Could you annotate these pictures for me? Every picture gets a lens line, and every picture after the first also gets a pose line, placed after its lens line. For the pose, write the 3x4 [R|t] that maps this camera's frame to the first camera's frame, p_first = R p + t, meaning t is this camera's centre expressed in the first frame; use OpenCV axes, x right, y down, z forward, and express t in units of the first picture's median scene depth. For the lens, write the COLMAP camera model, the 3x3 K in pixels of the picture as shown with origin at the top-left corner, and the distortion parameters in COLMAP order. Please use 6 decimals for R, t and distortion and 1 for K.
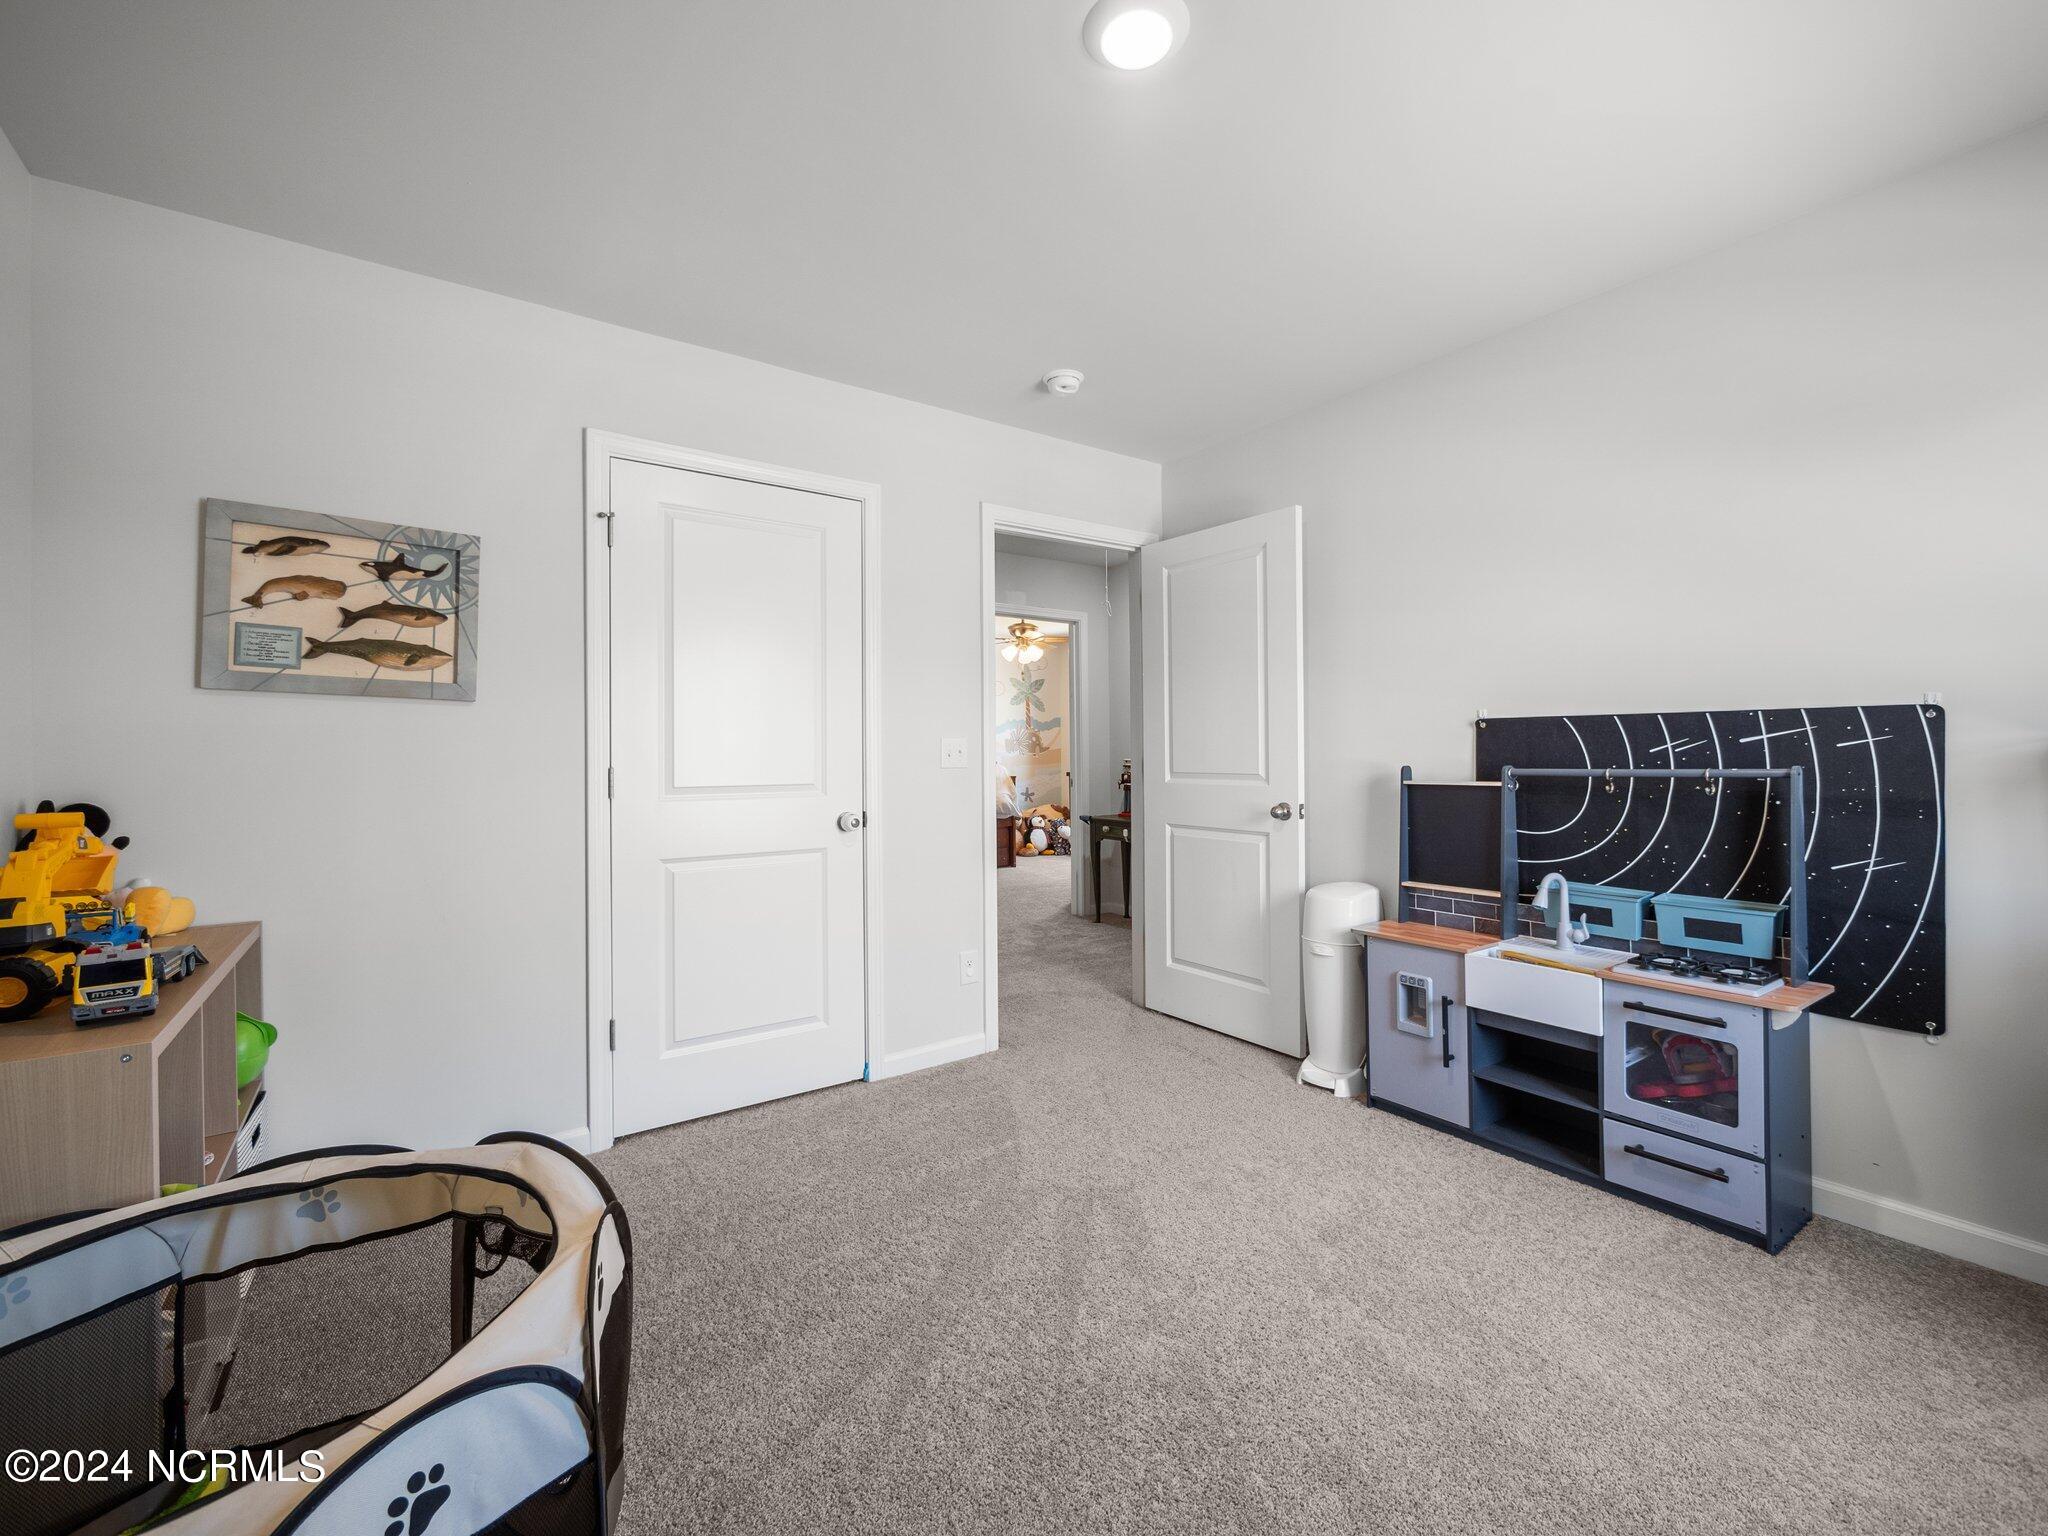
lens RADIAL K [[862.0, 0, 1034.7], [0, 862.0, 739.4], [0, 0, 1]] dist [-0.003334, -0.000866]
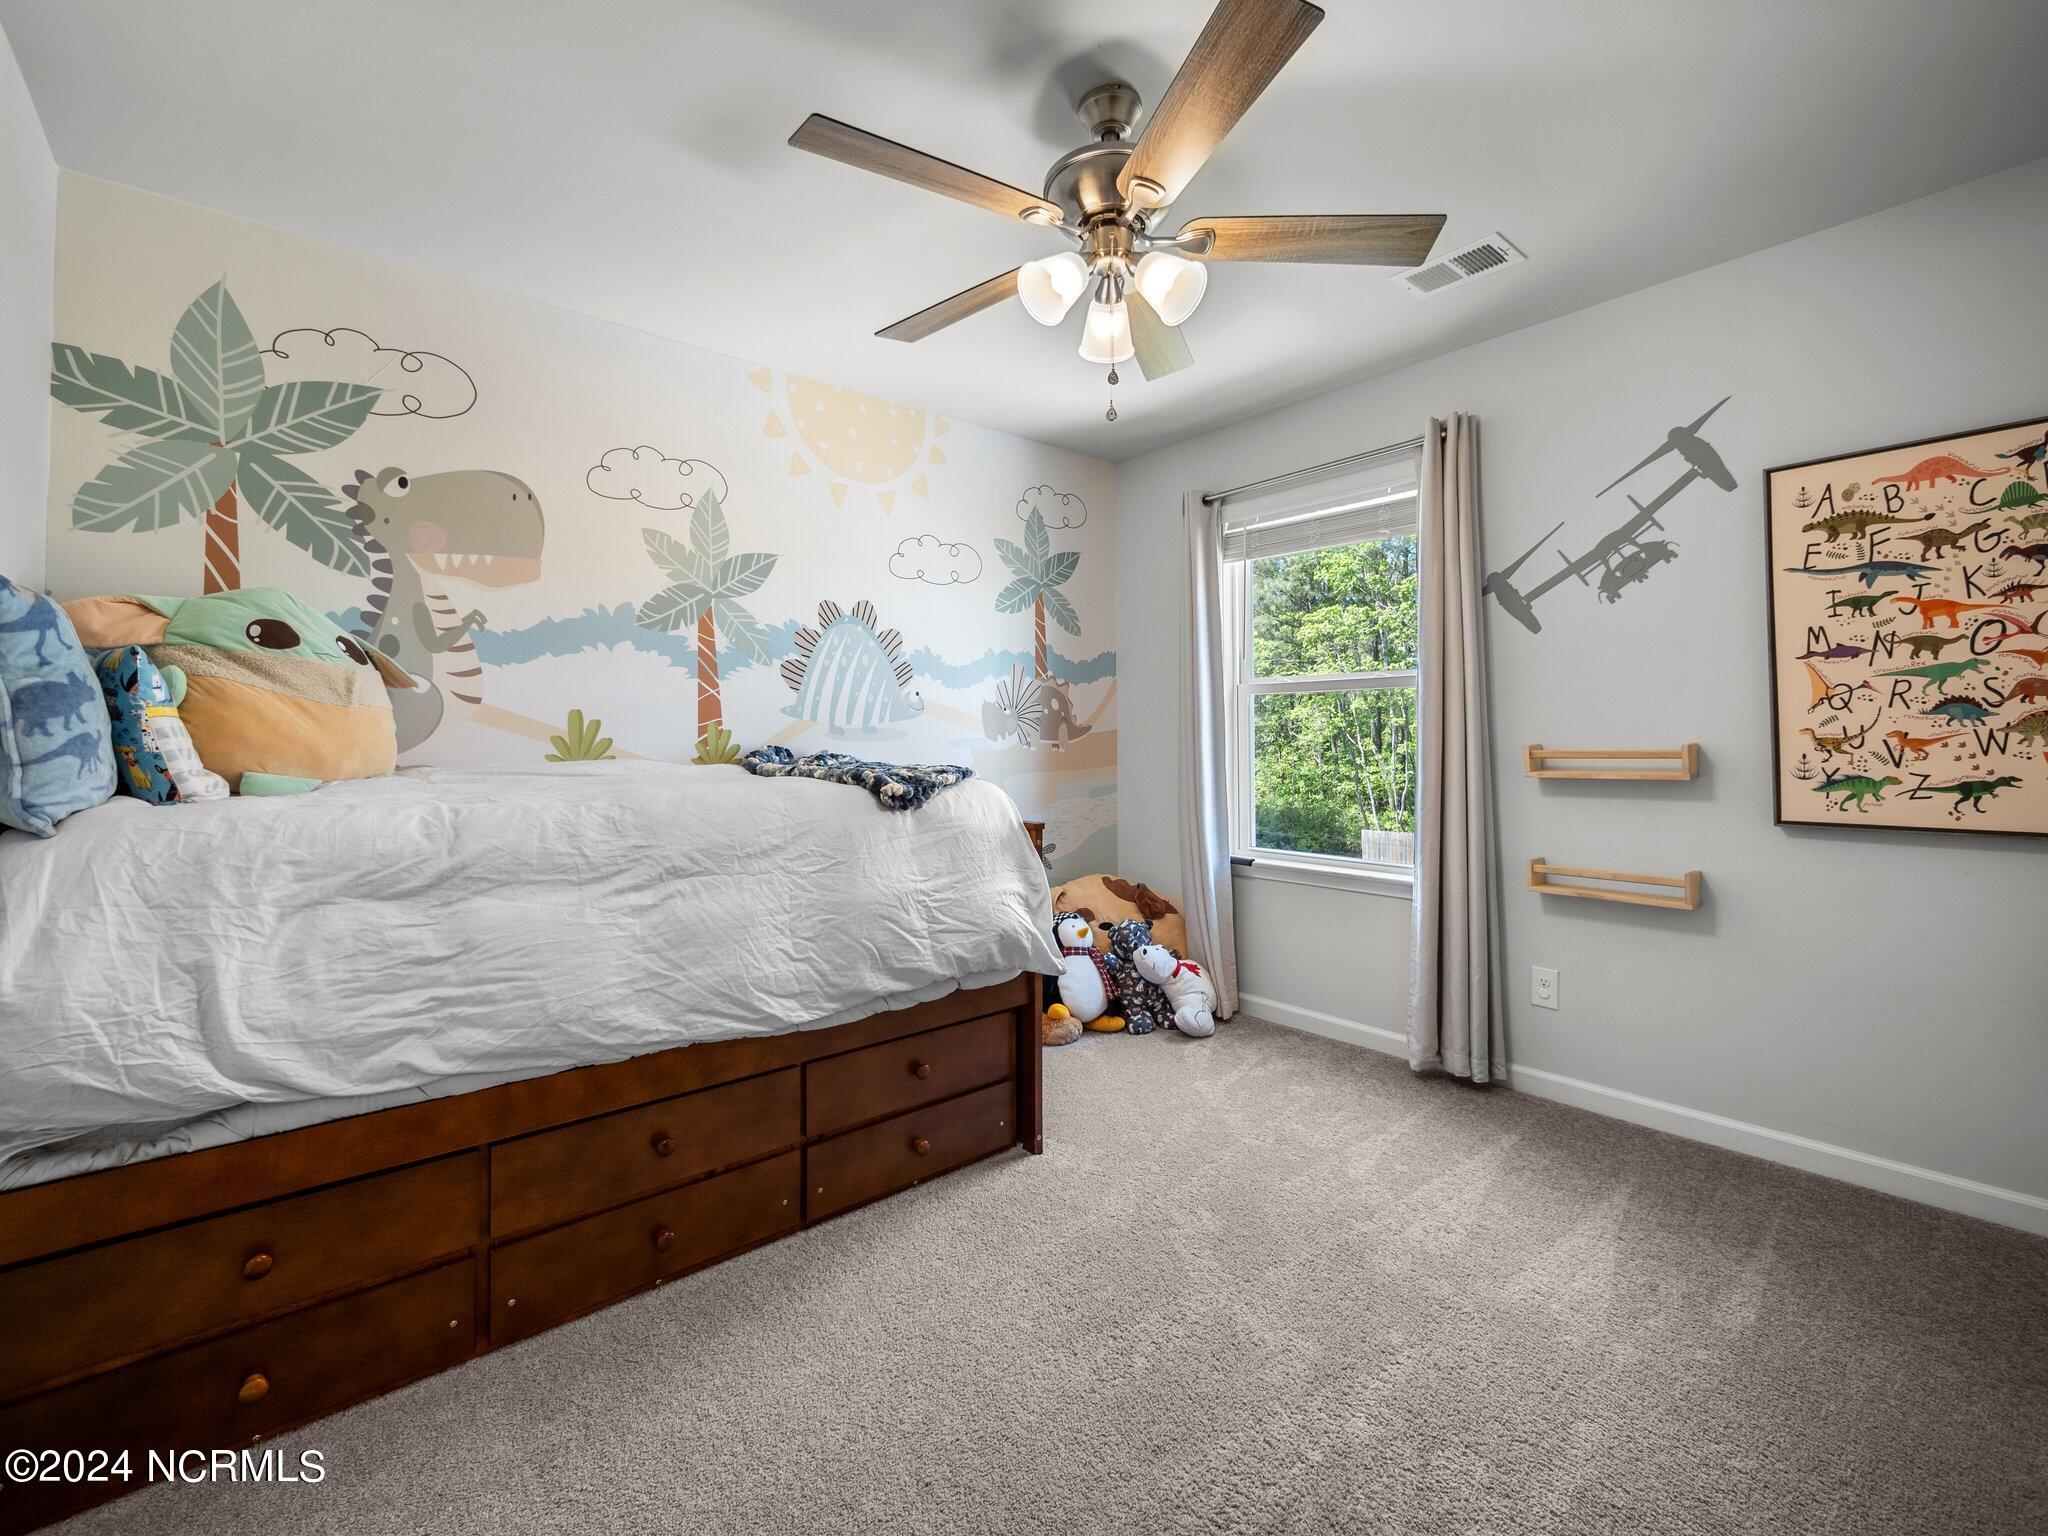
lens RADIAL K [[862.0, 0, 1034.7], [0, 862.0, 739.4], [0, 0, 1]] dist [-0.003334, -0.000866]
pose [[0.996921, 0.005601, 0.078210, -0.040222], [-0.006549, 0.999908, 0.011877, 0.010781], [-0.078136, -0.012353, 0.996866, 0.624961]]
